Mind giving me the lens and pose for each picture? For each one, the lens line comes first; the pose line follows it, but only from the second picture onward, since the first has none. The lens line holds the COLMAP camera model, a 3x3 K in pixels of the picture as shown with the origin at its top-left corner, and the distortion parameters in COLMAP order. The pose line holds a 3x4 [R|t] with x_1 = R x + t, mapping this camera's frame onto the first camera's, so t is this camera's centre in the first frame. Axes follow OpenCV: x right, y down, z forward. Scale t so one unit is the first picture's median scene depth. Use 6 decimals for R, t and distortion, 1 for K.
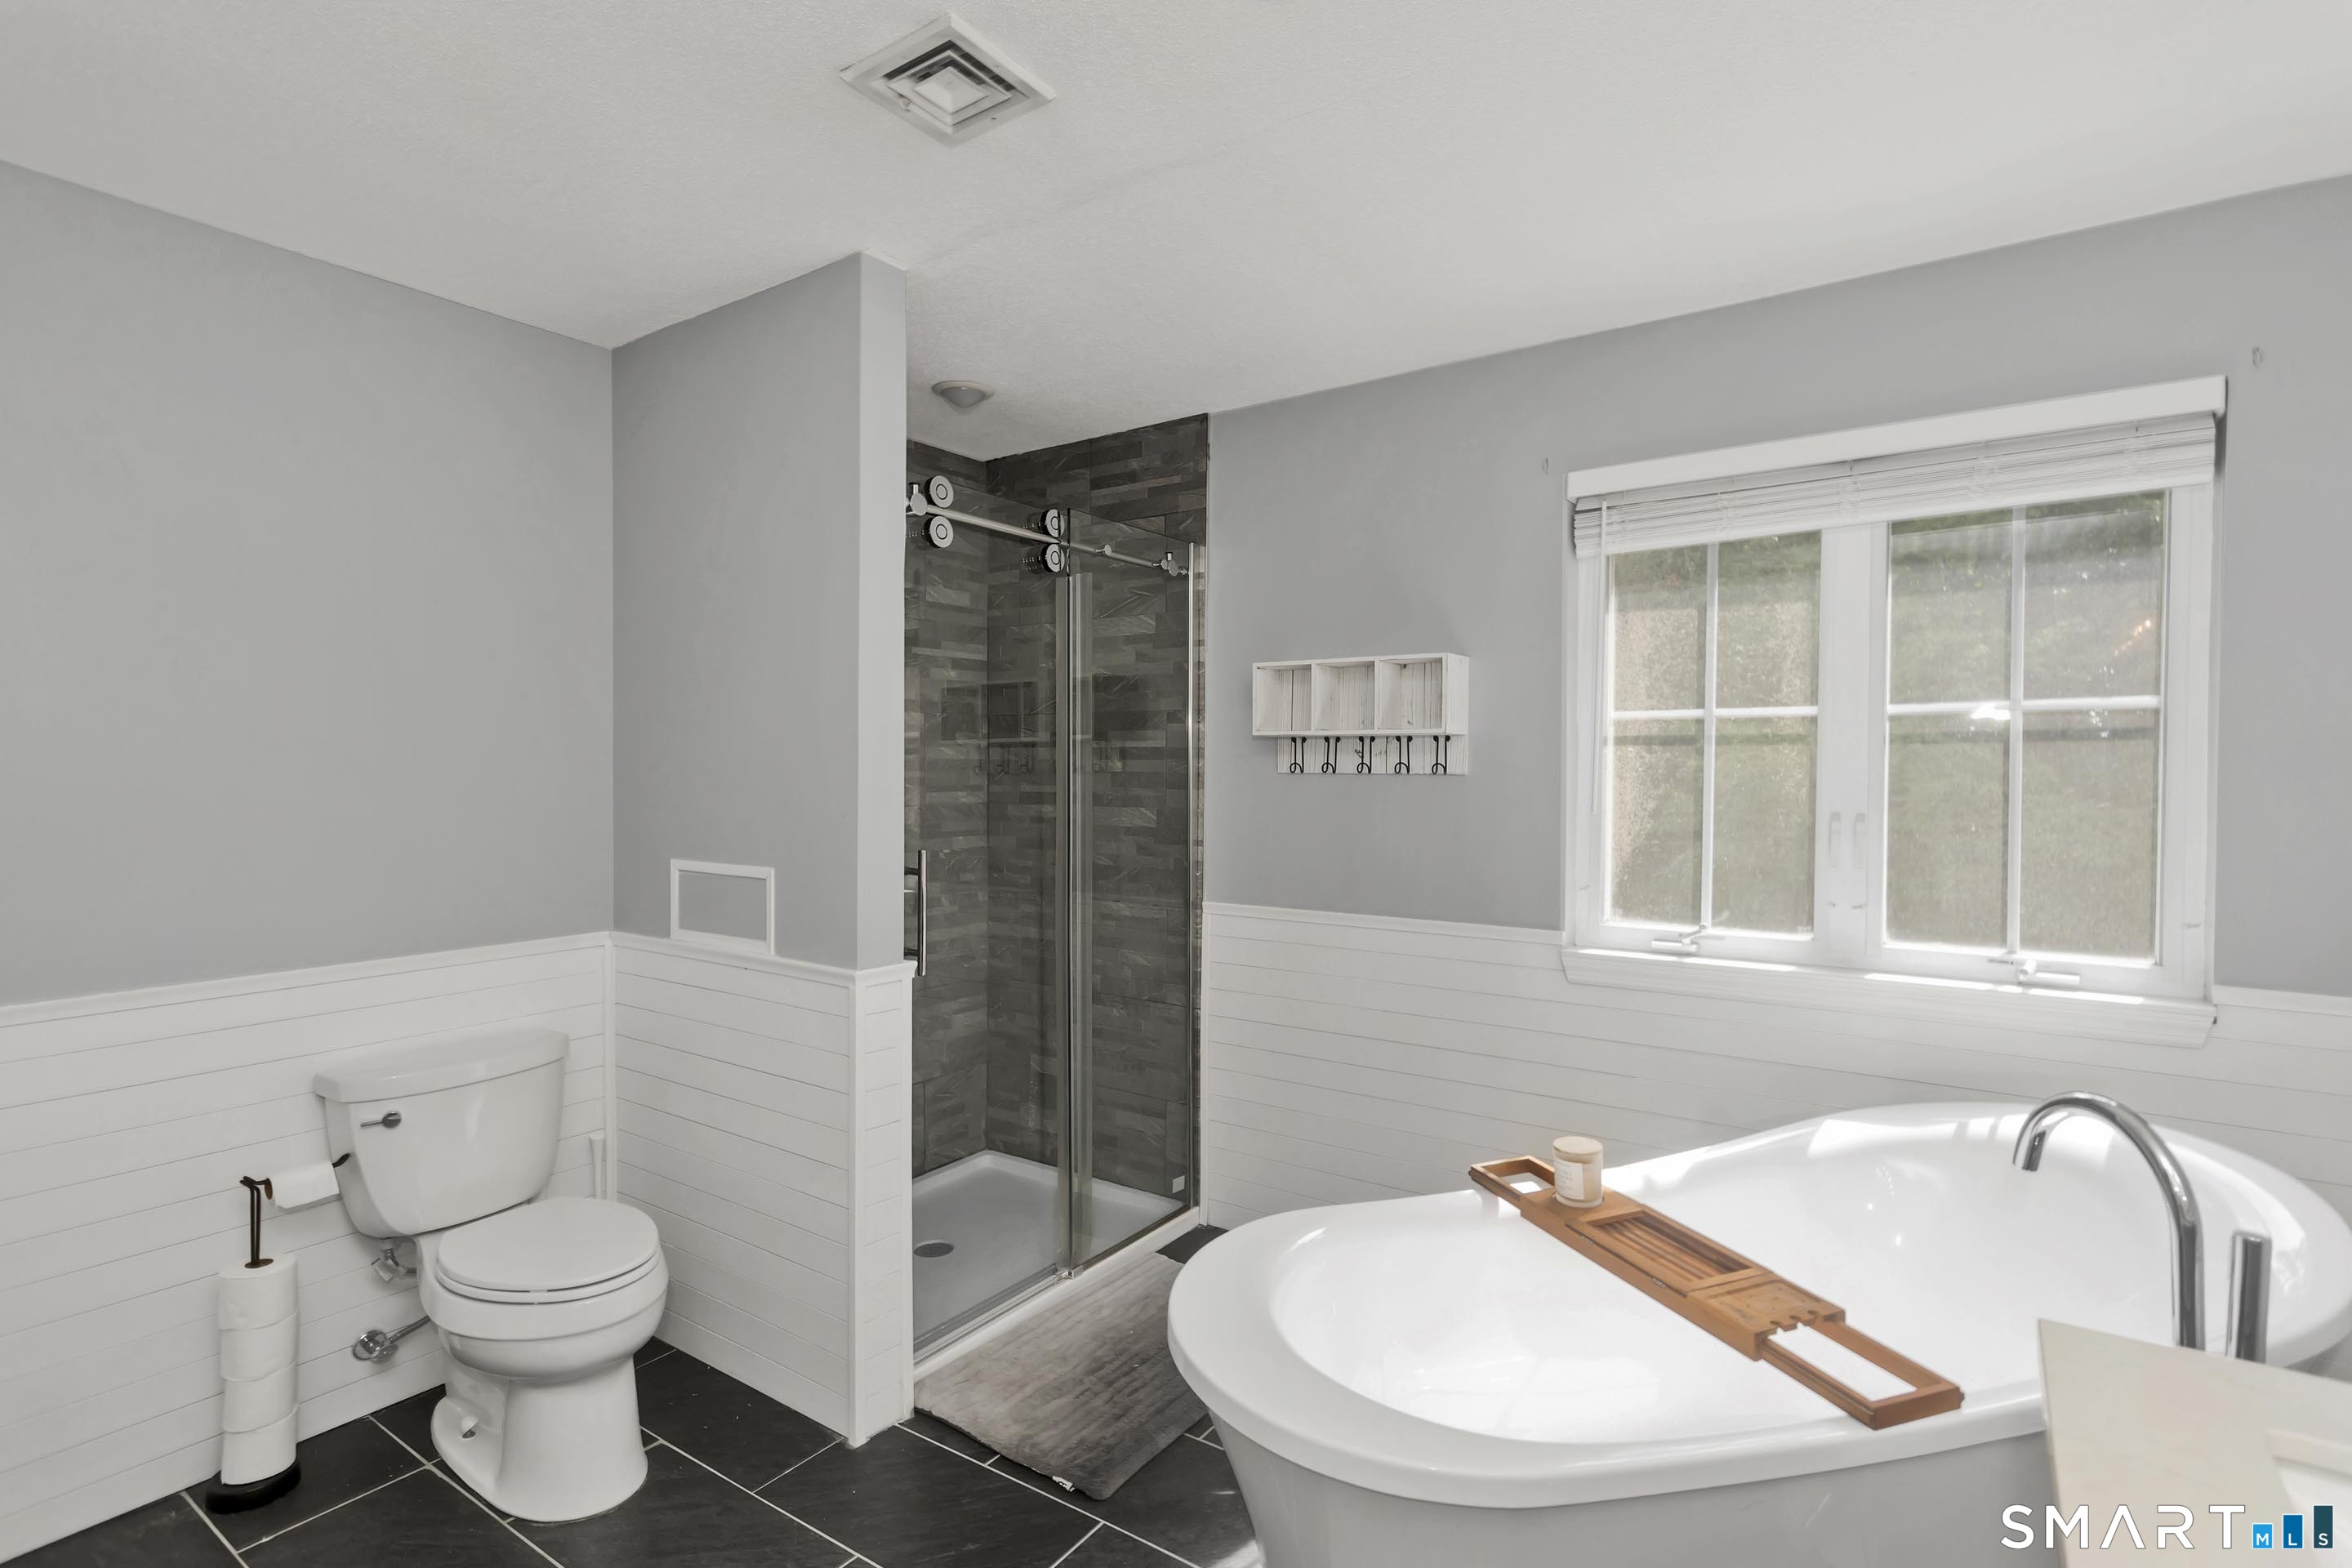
lens RADIAL K [[1096.8, 0, 1182.3], [0, 1096.8, 805.1], [0, 0, 1]] dist [-0.001704, -0.000293]
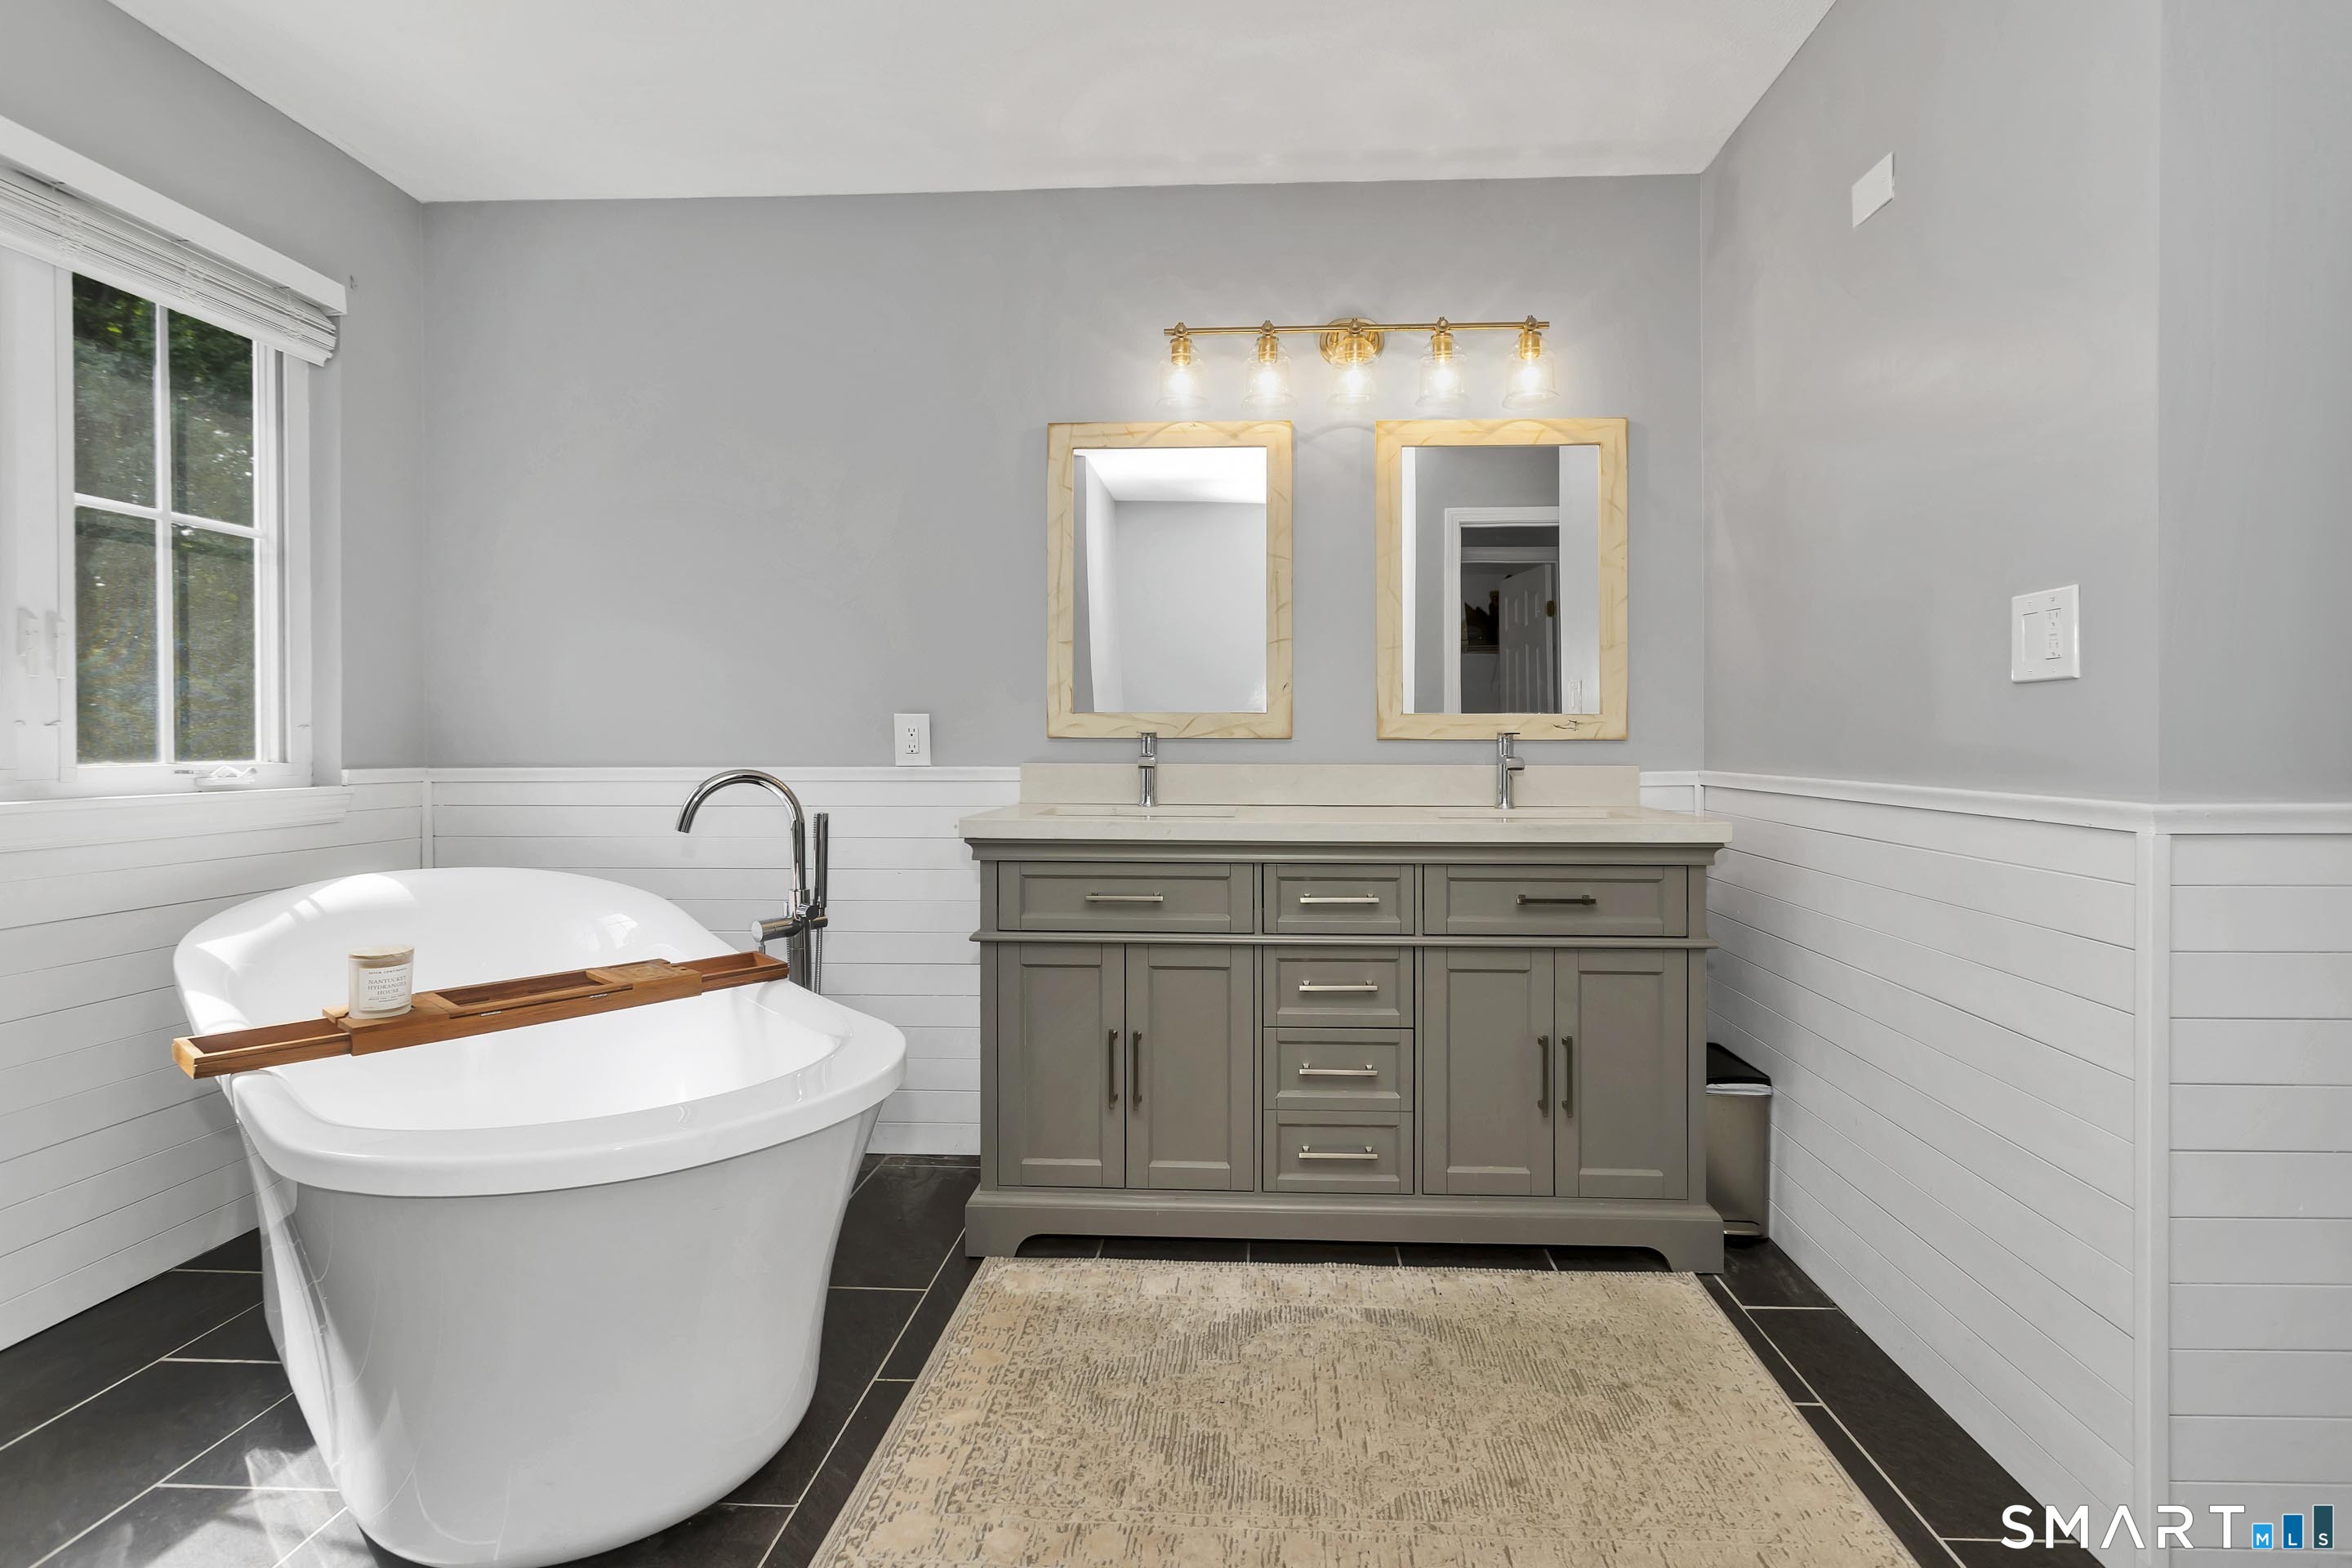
lens RADIAL K [[1144.3, 0, 1231.7], [0, 1144.3, 744.8], [0, 0, 1]] dist [0.015612, -0.000106]
pose [[-0.535565, -0.010002, 0.844435, -0.589768], [0.018907, 0.999537, 0.023831, 0.101434], [-0.844282, 0.028728, -0.535128, 0.693566]]
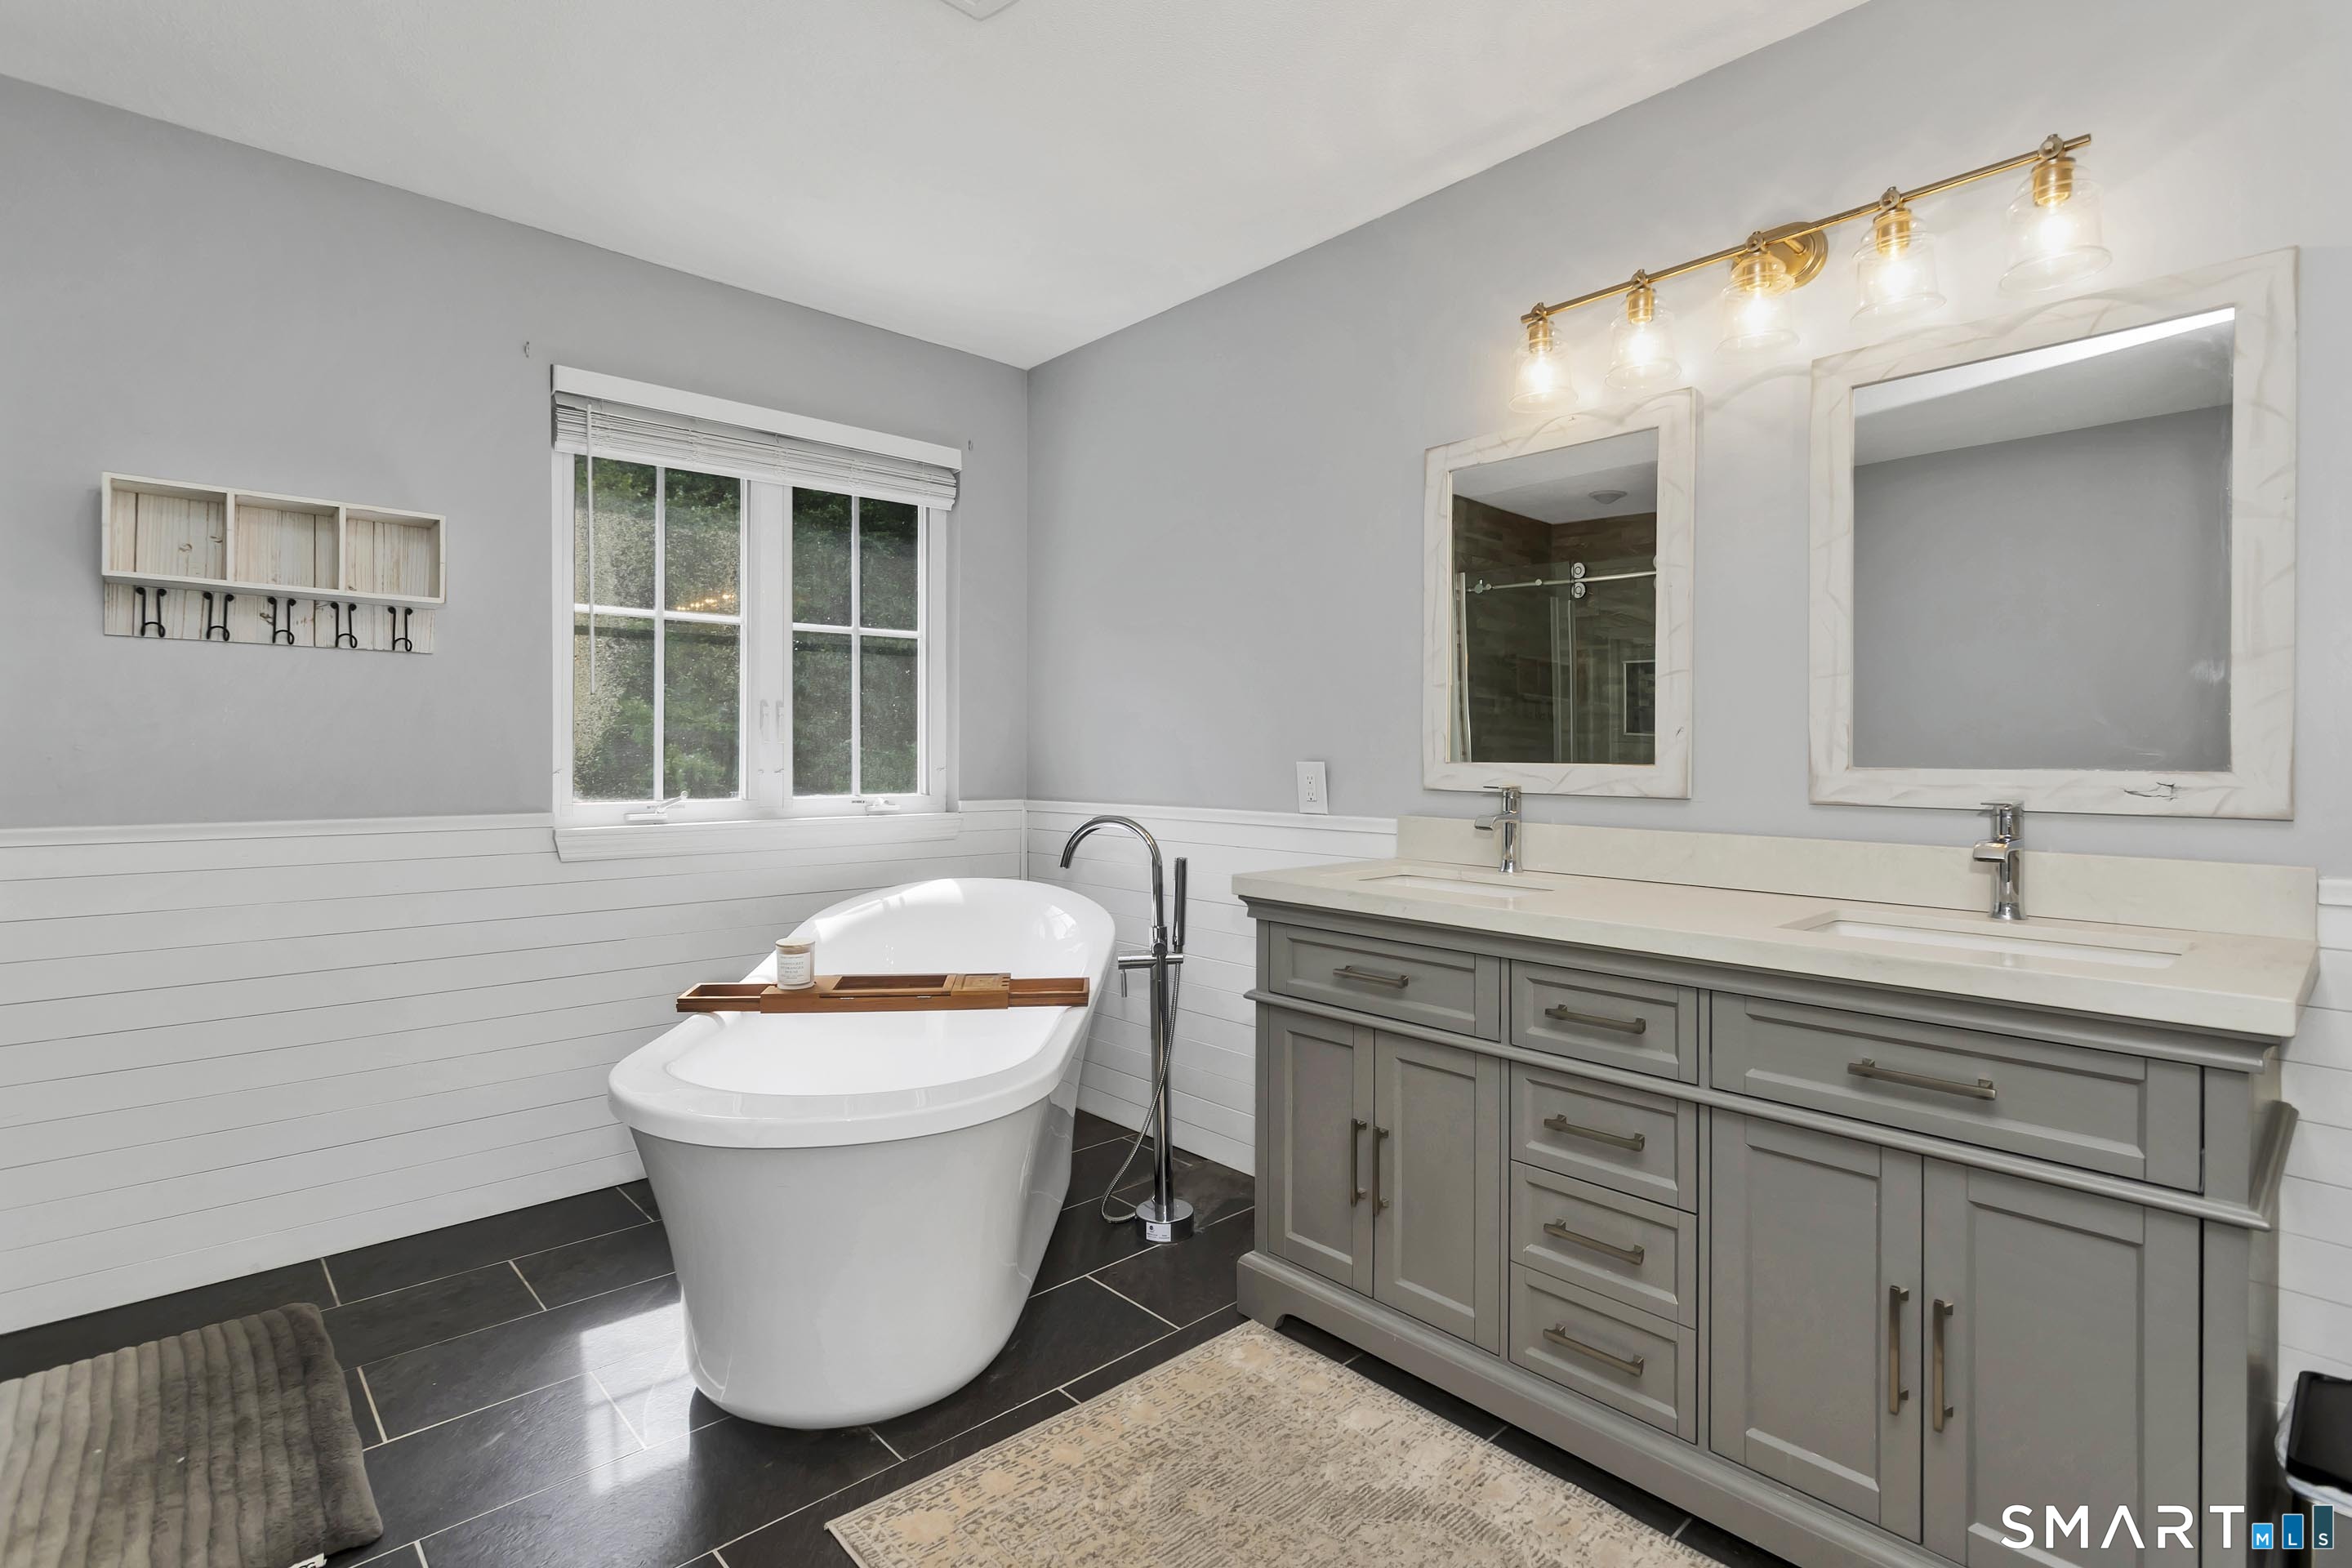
lens RADIAL K [[1134.7, 0, 1177.9], [0, 1134.7, 763.0], [0, 0, 1]] dist [0.000007, 0.000408]
pose [[0.223462, -0.014849, 0.974600, -0.595556], [0.023469, 0.999676, 0.009850, 0.077938], [-0.974430, 0.020672, 0.223738, 0.213815]]
